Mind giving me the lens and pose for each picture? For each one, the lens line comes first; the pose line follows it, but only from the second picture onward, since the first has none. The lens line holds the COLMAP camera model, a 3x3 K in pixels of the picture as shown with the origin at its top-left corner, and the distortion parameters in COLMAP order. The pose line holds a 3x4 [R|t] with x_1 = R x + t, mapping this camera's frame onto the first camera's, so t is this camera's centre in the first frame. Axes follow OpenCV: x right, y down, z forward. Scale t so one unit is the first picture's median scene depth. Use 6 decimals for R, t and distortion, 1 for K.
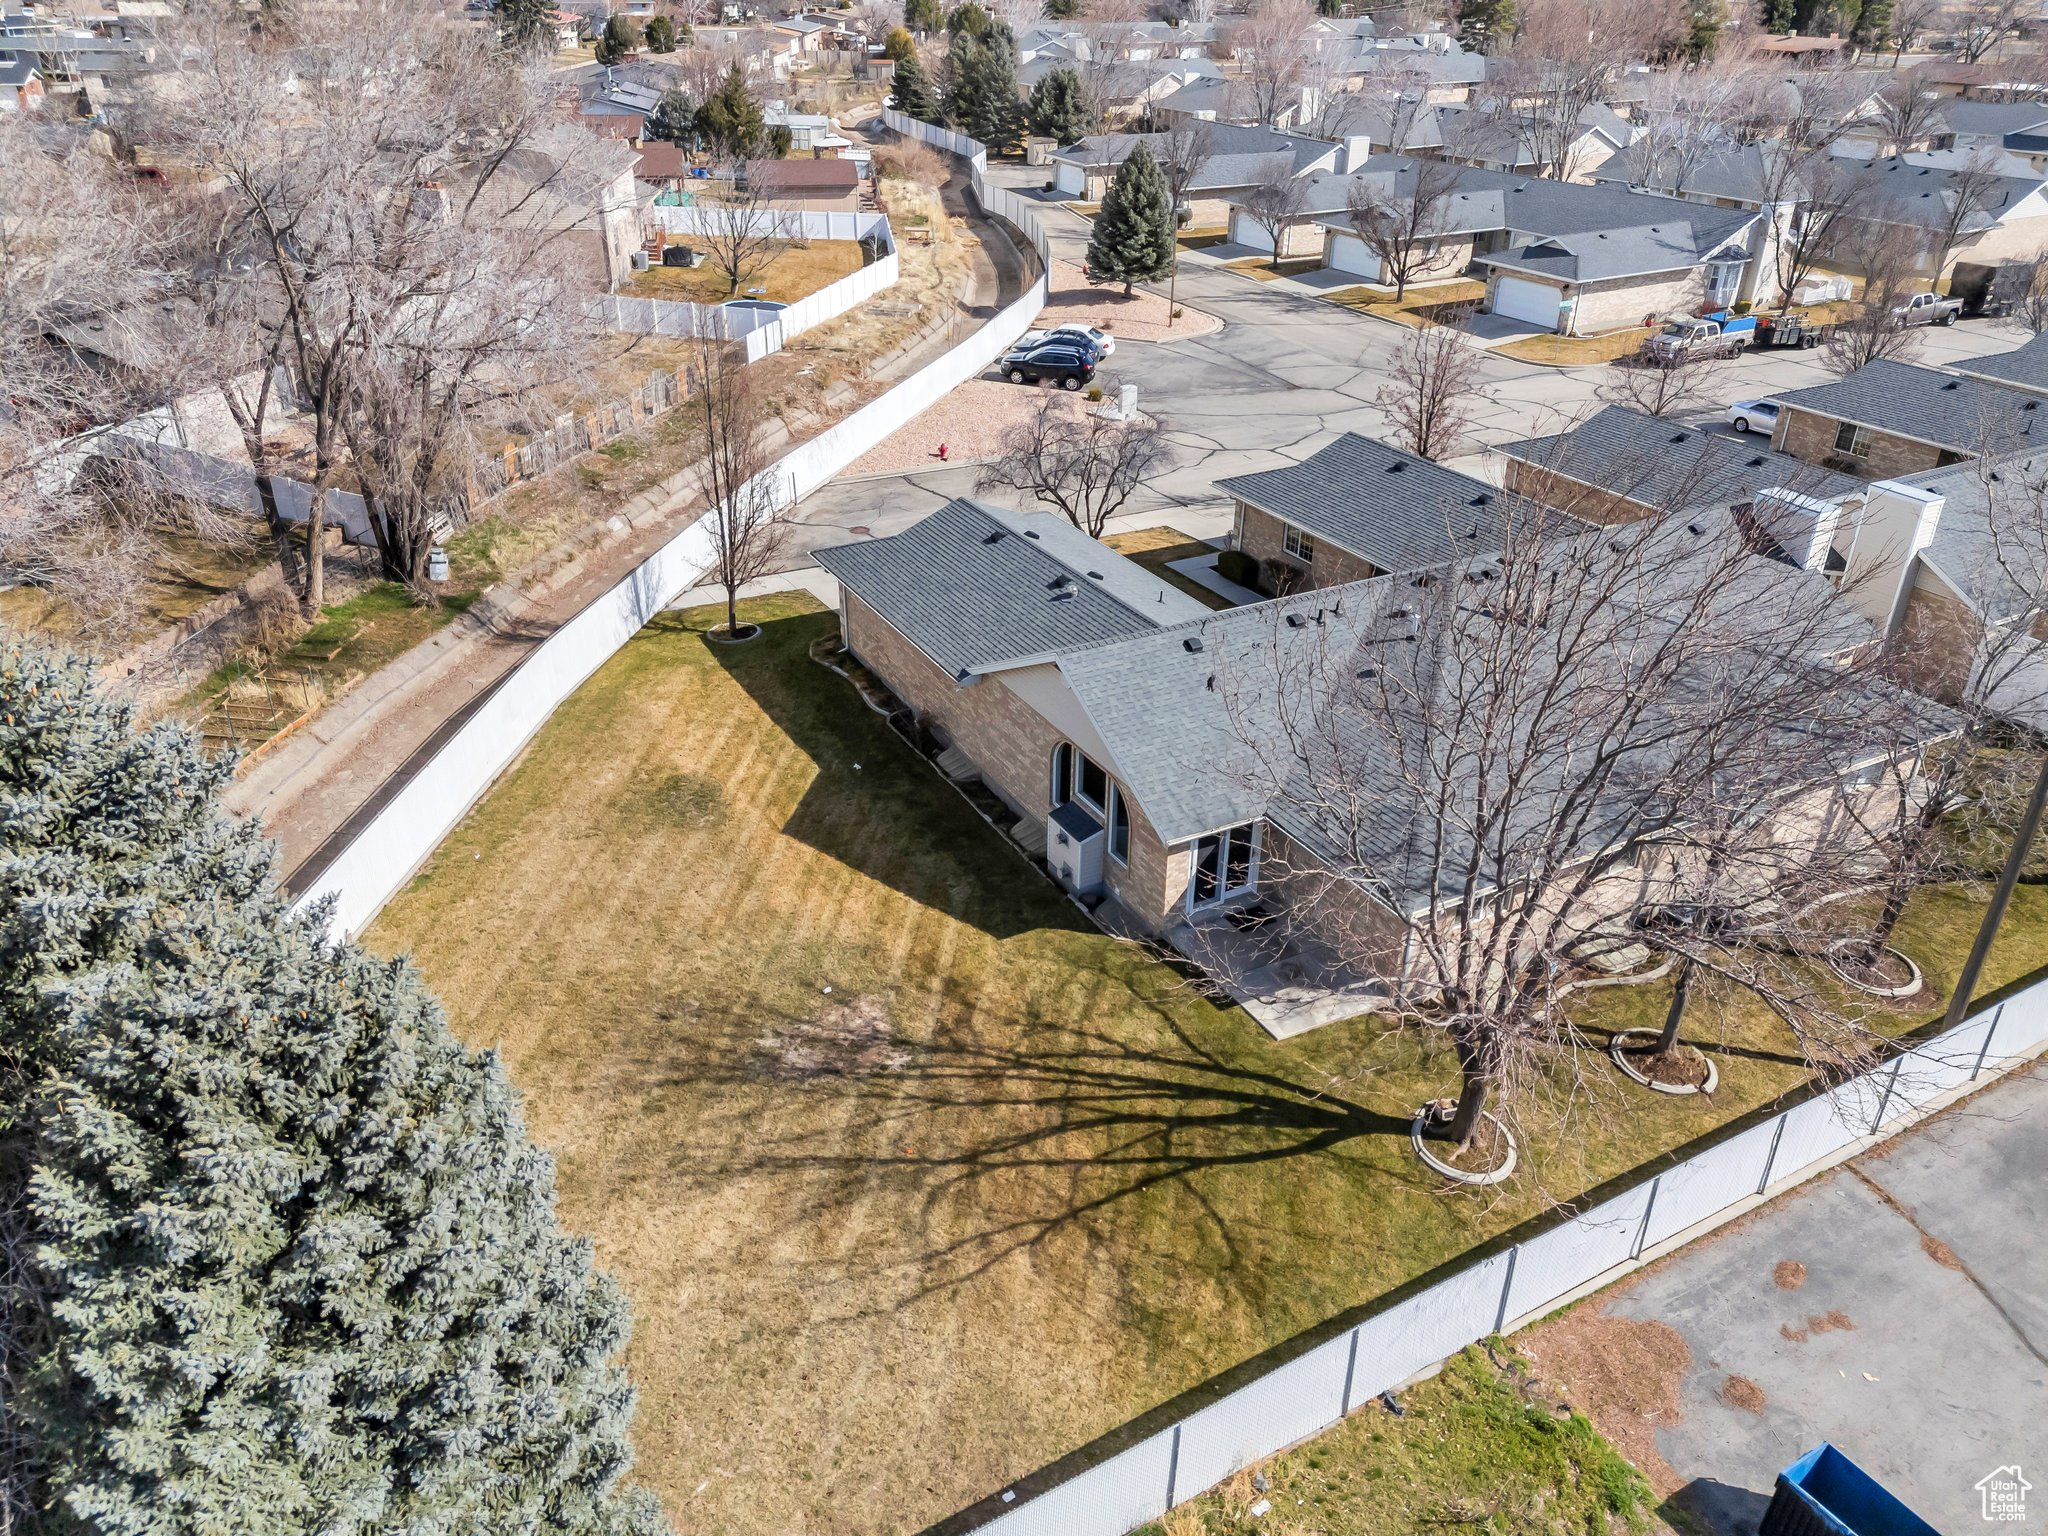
lens RADIAL K [[1486.8, 0, 1017.1], [0, 1486.8, 766.9], [0, 0, 1]] dist [0.087940, -0.085271]
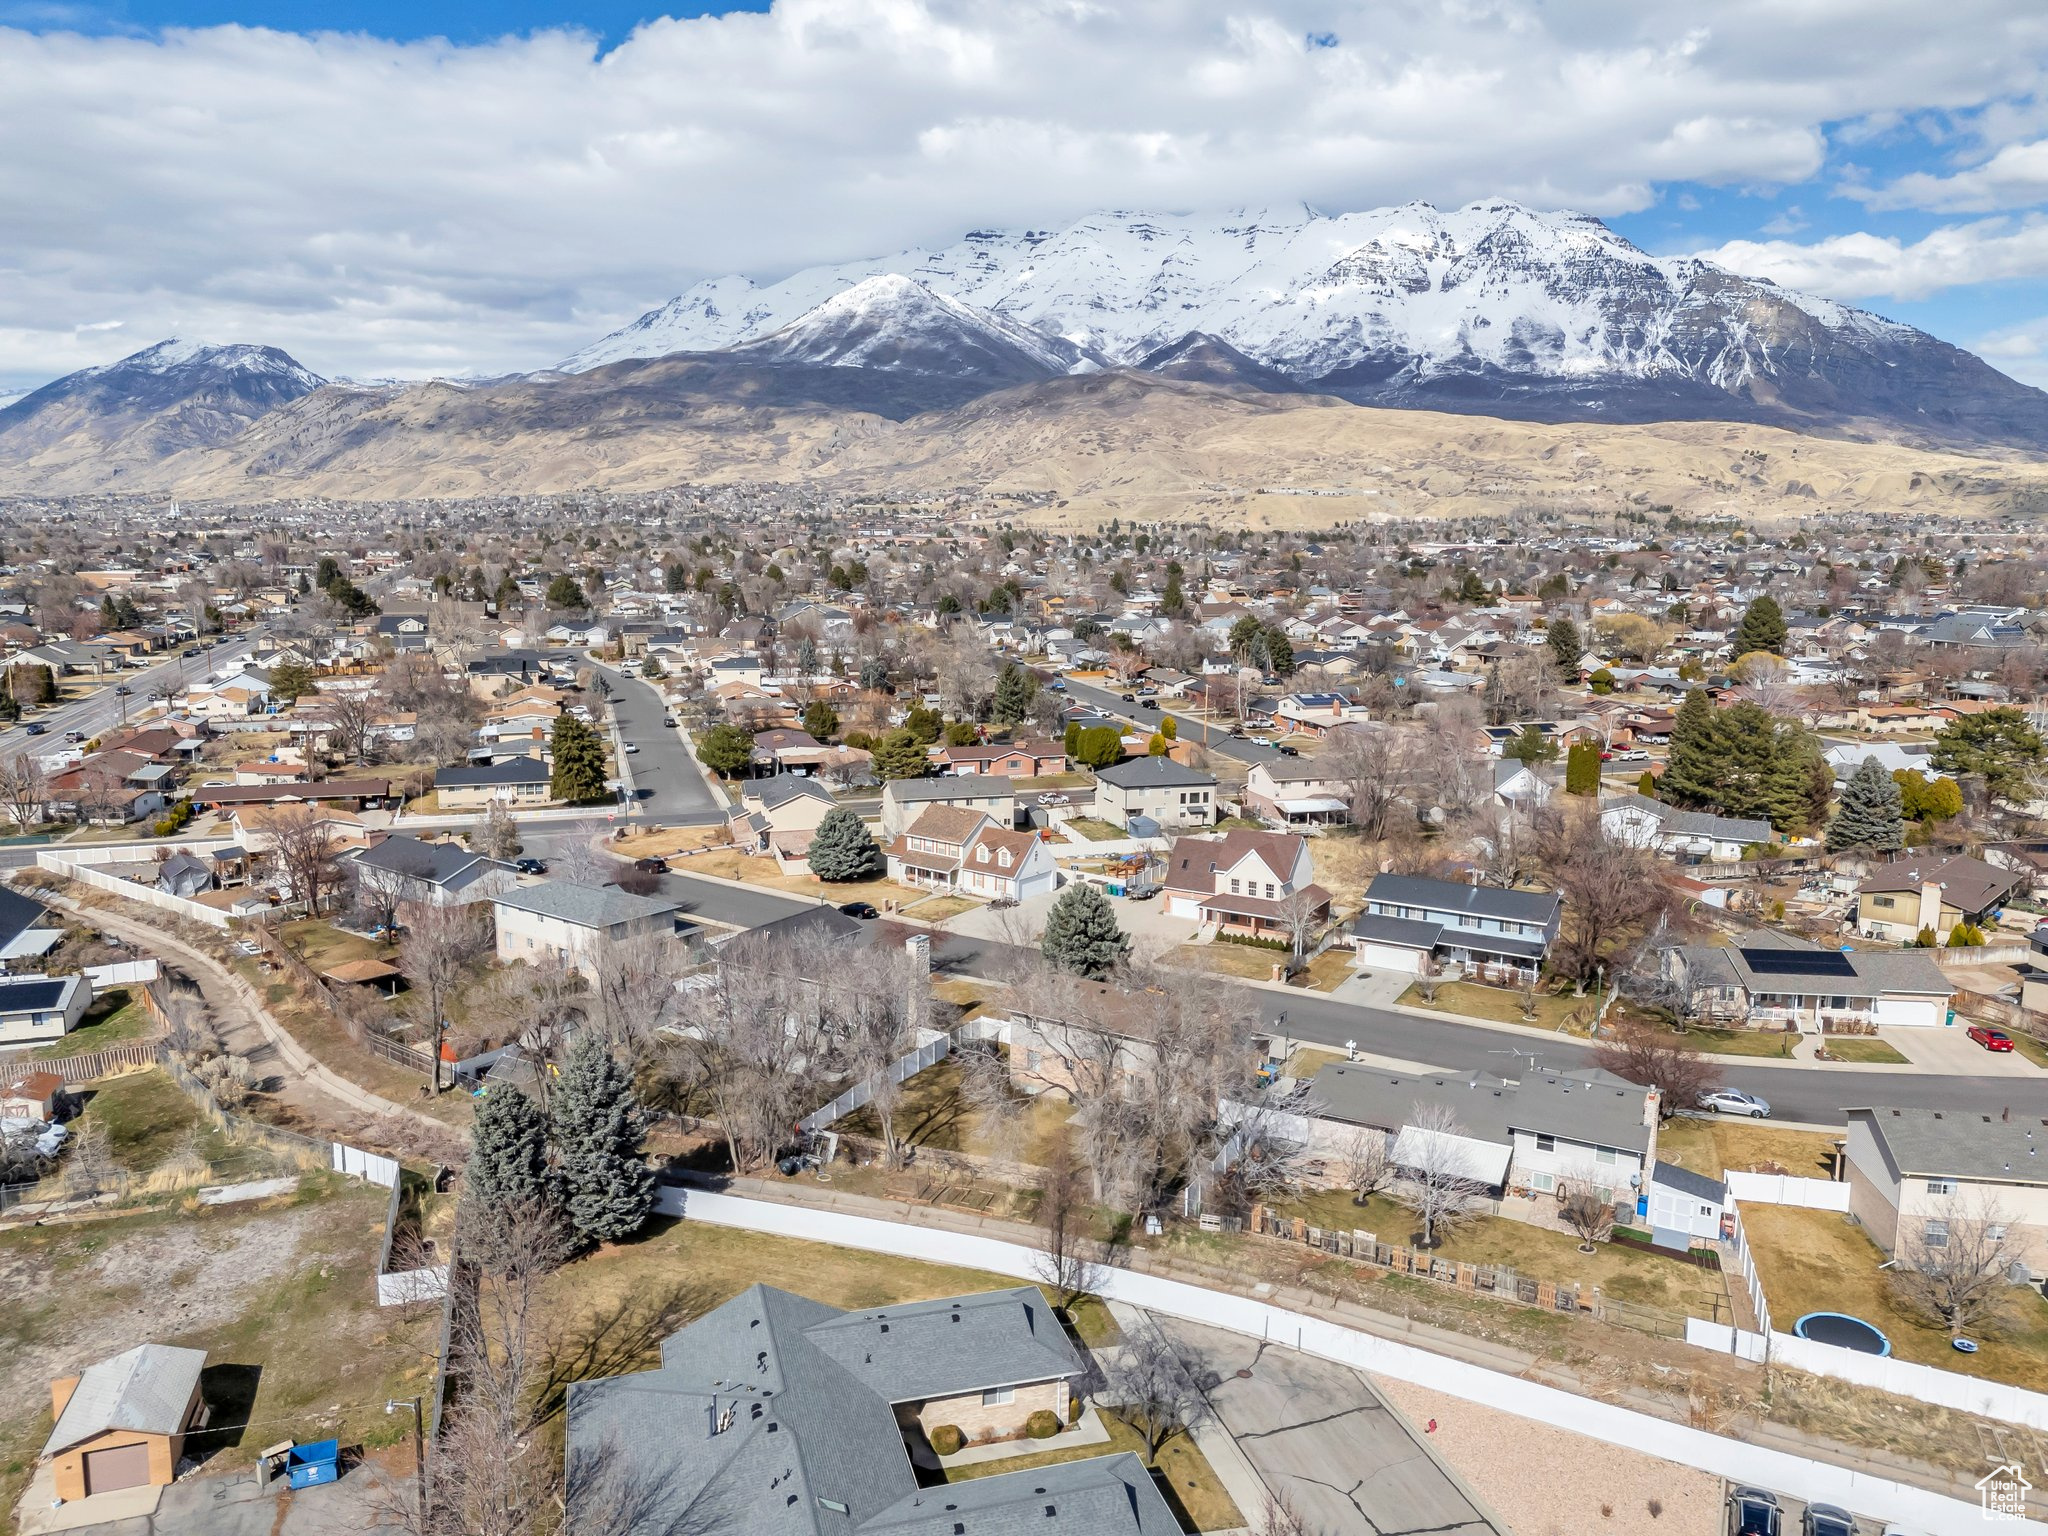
lens RADIAL K [[1486.8, 0, 1017.1], [0, 1486.8, 766.9], [0, 0, 1]] dist [0.087940, -0.085271]
pose [[-0.205995, 0.151290, -0.966787, 1.888744], [-0.480185, 0.845219, 0.234580, -1.350987], [0.852636, 0.512559, -0.101464, 1.059005]]
